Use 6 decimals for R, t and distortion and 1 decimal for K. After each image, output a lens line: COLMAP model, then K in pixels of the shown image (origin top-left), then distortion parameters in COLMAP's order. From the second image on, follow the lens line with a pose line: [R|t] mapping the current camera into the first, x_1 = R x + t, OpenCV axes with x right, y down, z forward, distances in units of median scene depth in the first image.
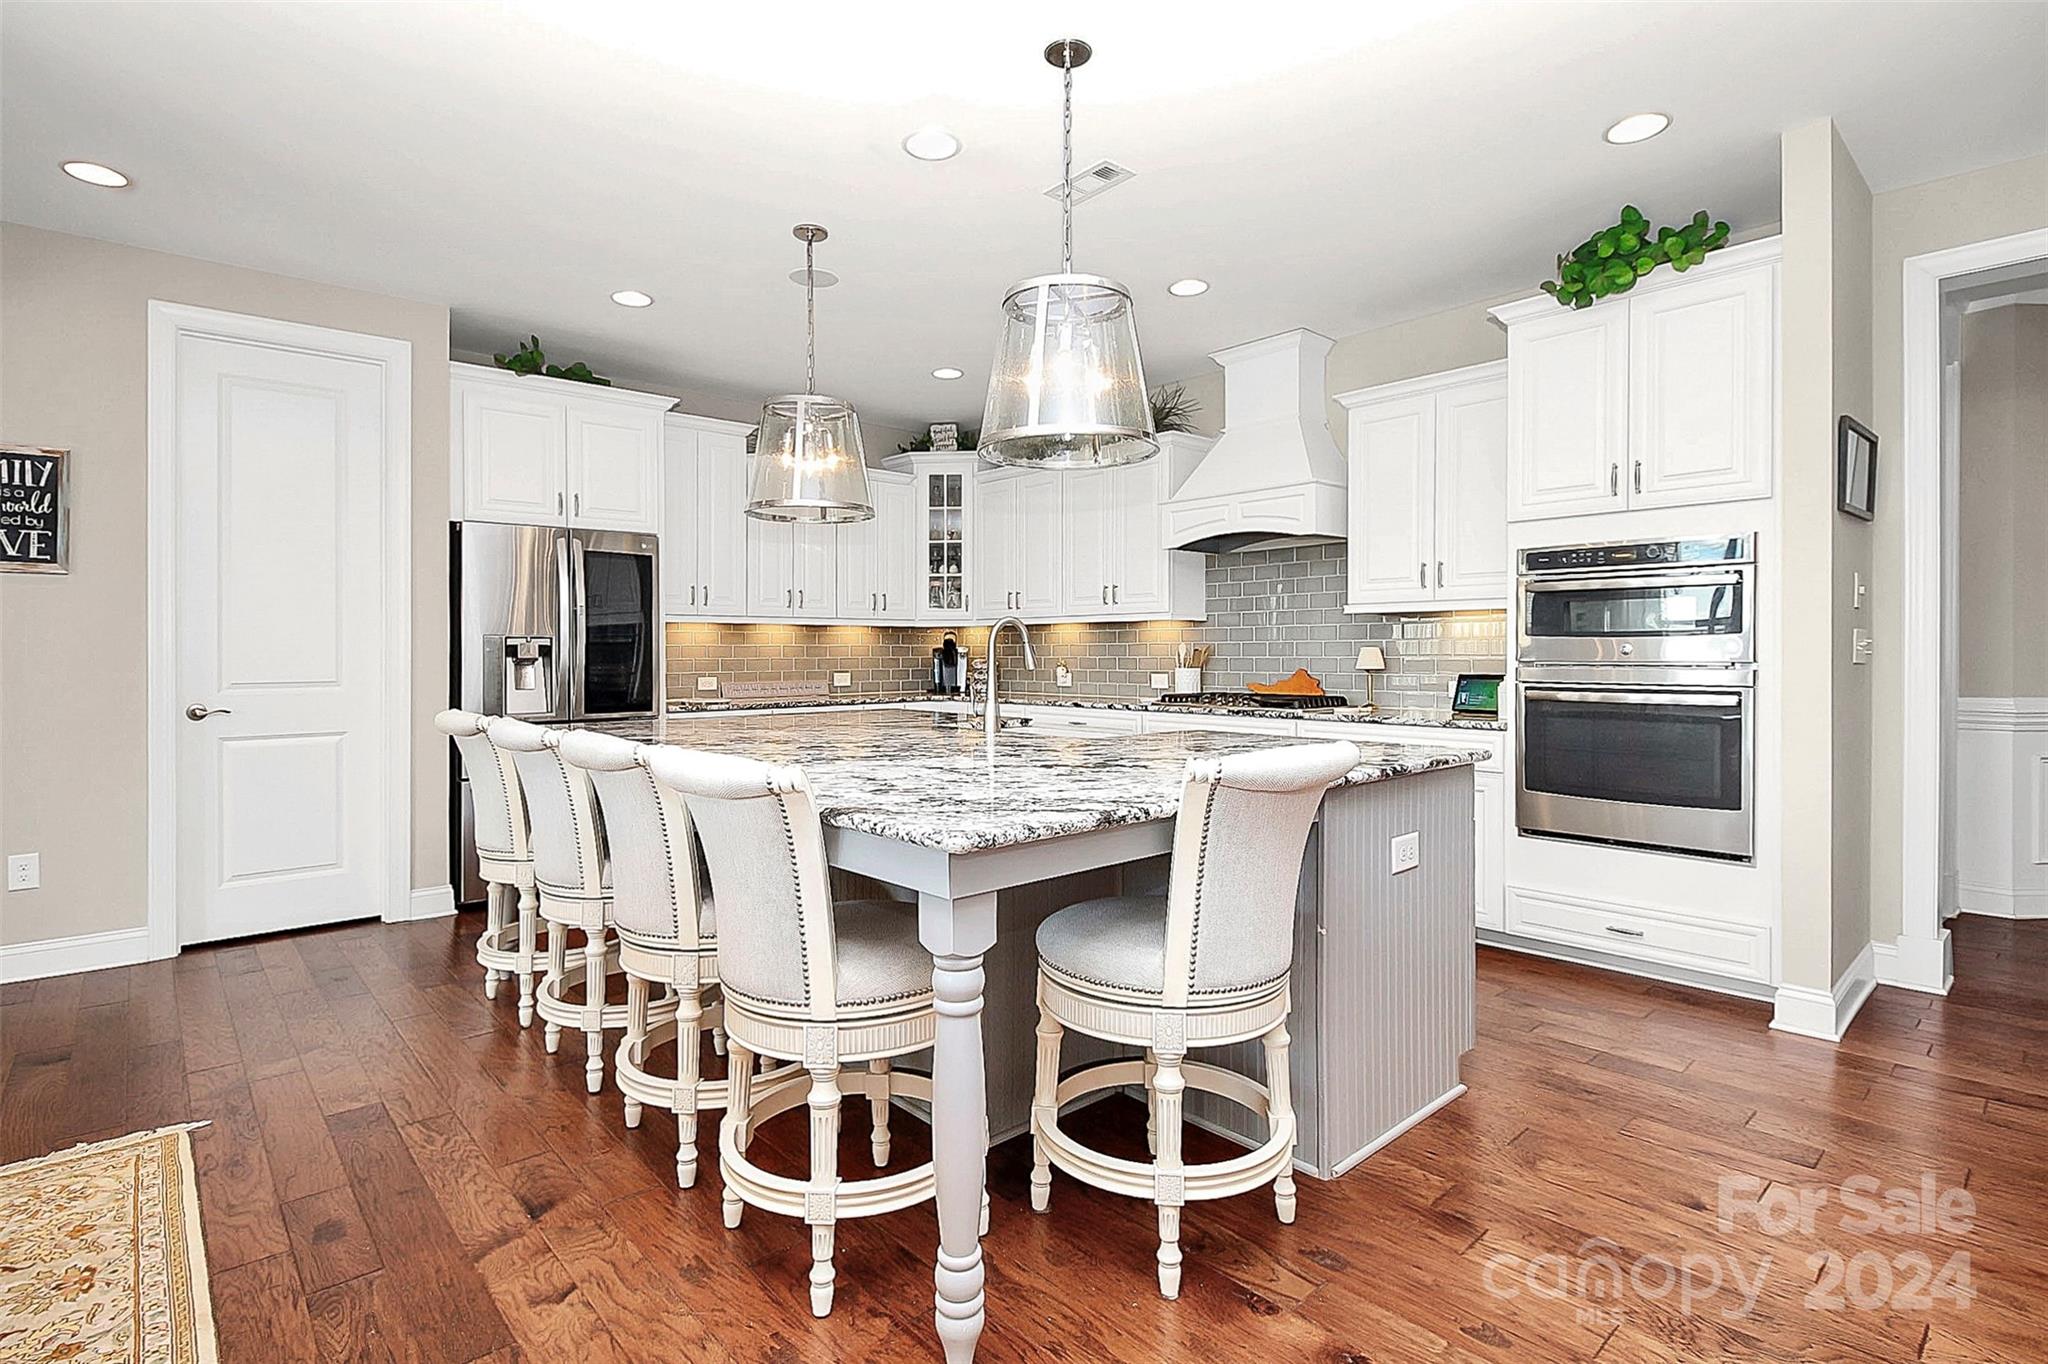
lens RADIAL K [[965.6, 0, 1021.2], [0, 965.6, 652.9], [0, 0, 1]] dist [-0.002038, -0.010812]
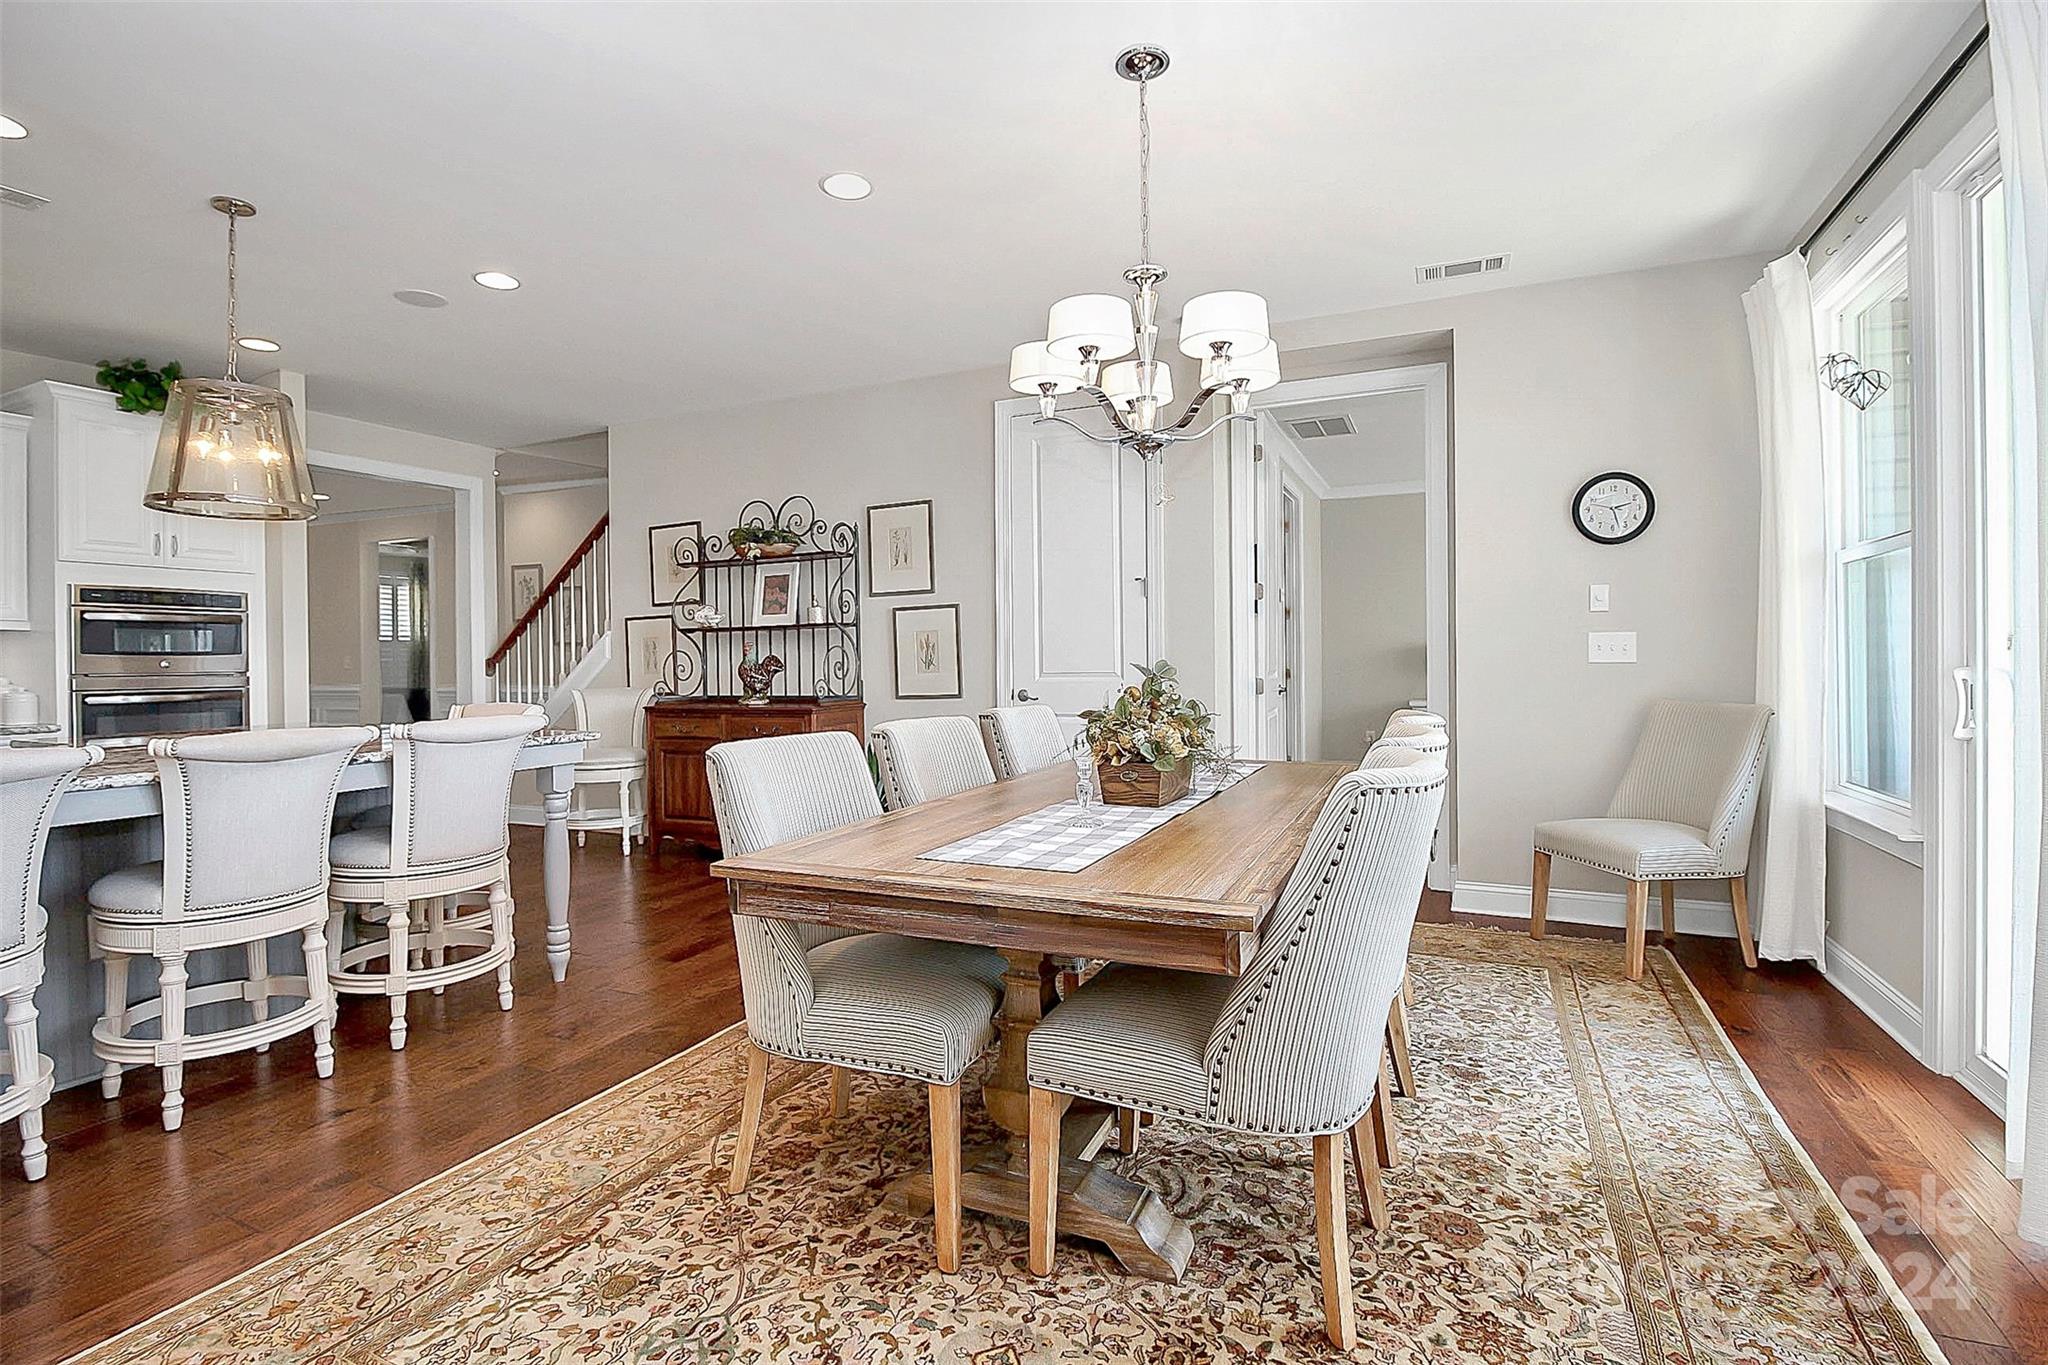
lens RADIAL K [[965.6, 0, 1008.9], [0, 965.6, 653.6], [0, 0, 1]] dist [-0.002038, -0.010812]
pose [[-0.390378, 0.010256, 0.920597, -0.862077], [0.012669, 0.999903, -0.005767, 0.002869], [-0.920567, 0.009411, -0.390470, 0.294157]]
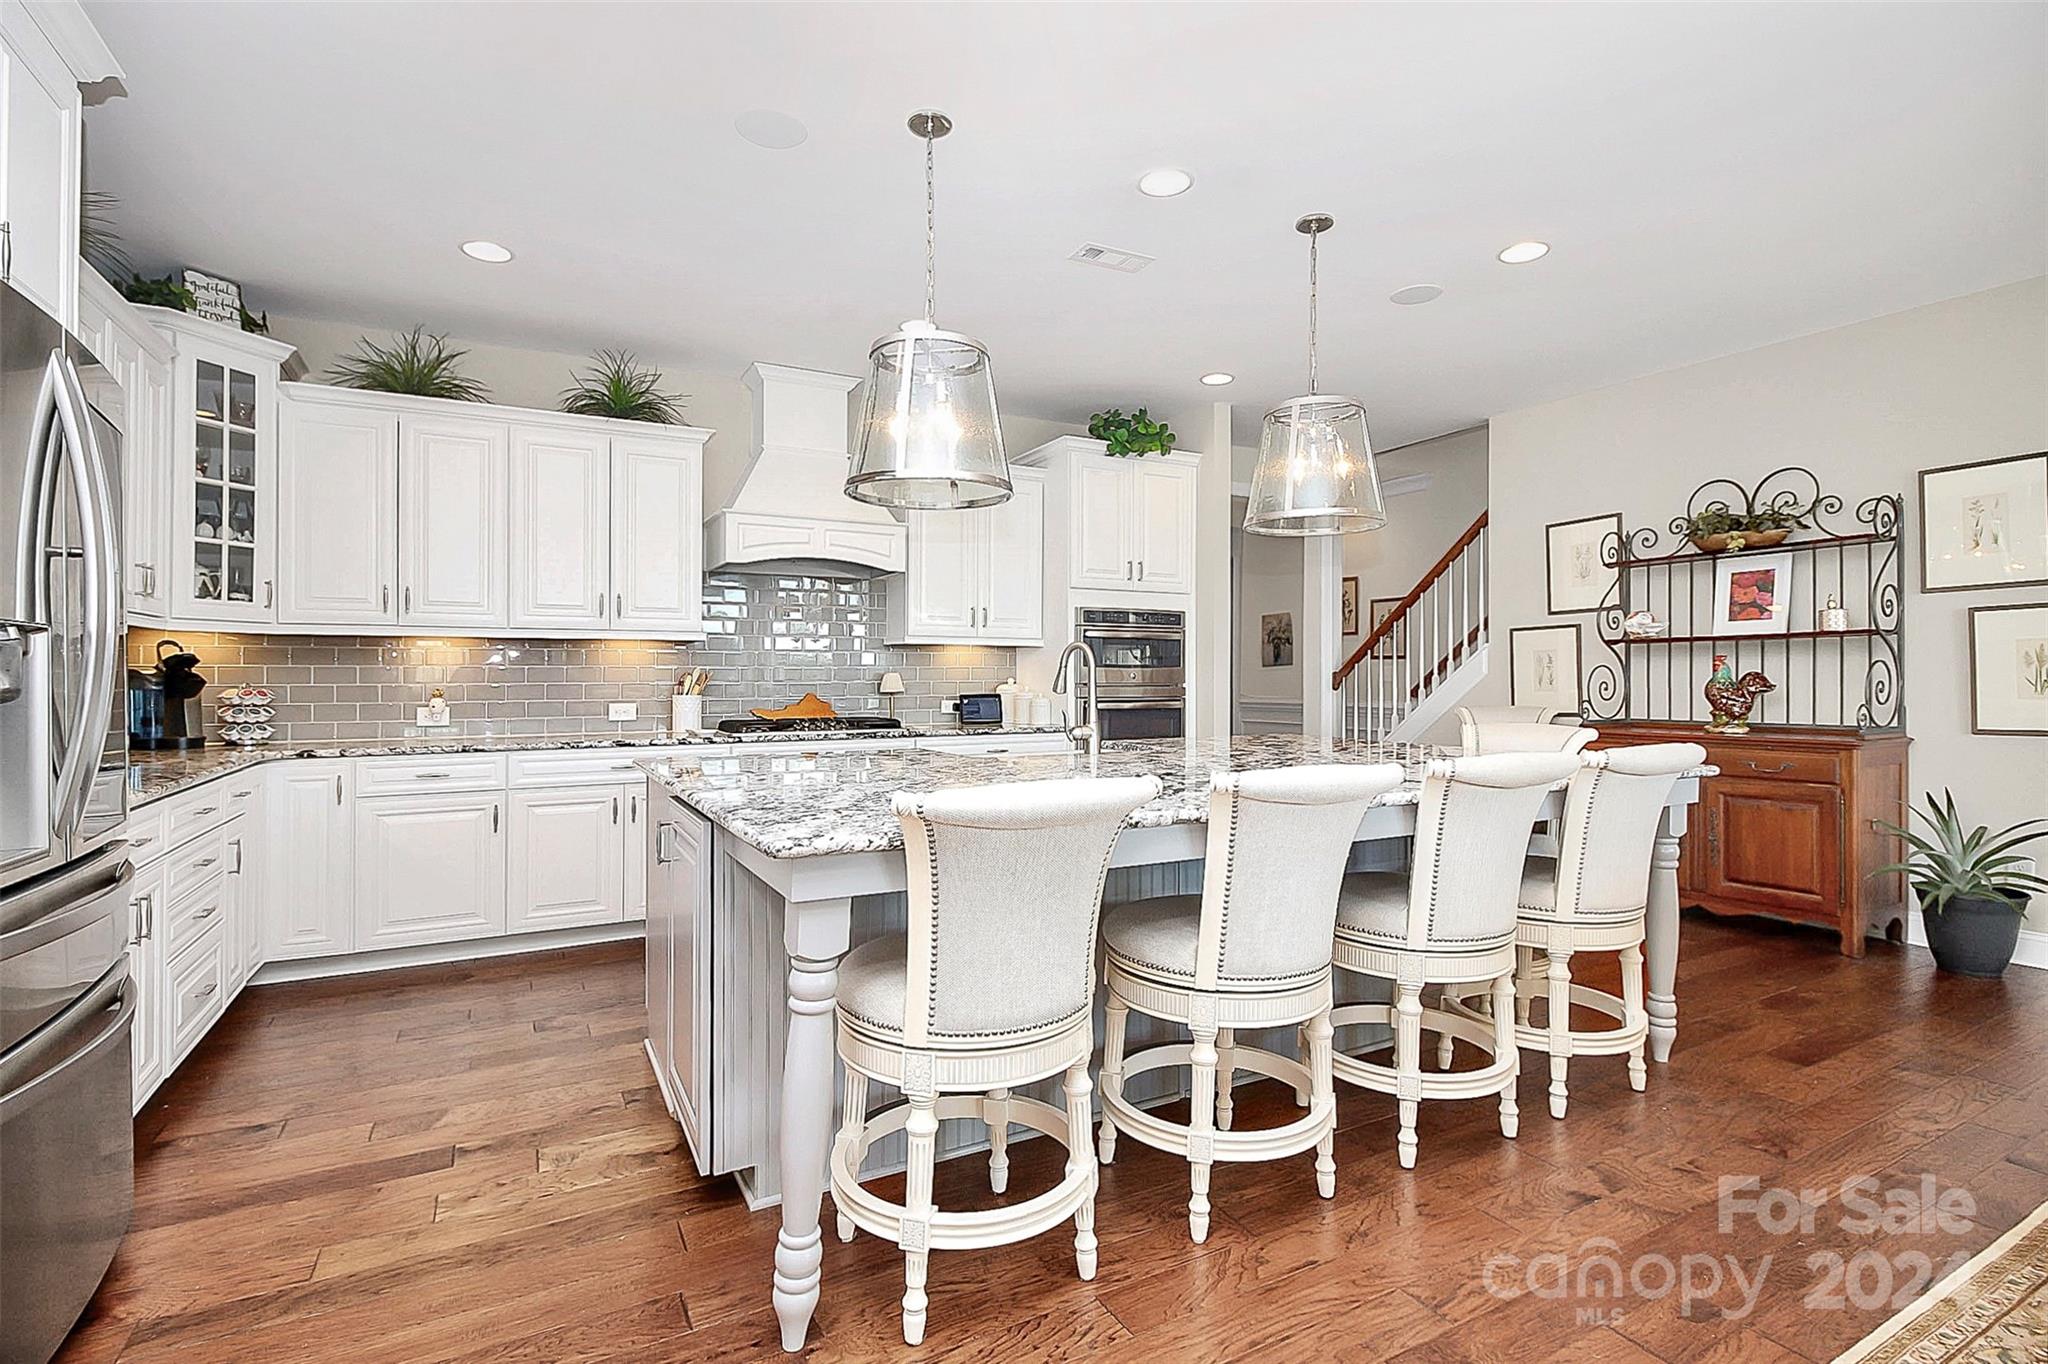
lens RADIAL K [[965.6, 0, 1014.1], [0, 965.6, 678.6], [0, 0, 1]] dist [-0.002038, -0.010812]
pose [[0.239622, -0.001179, 0.970866, -0.737952], [0.000838, 0.999999, 0.001008, -0.000572], [-0.970866, 0.000572, 0.239623, 0.589286]]
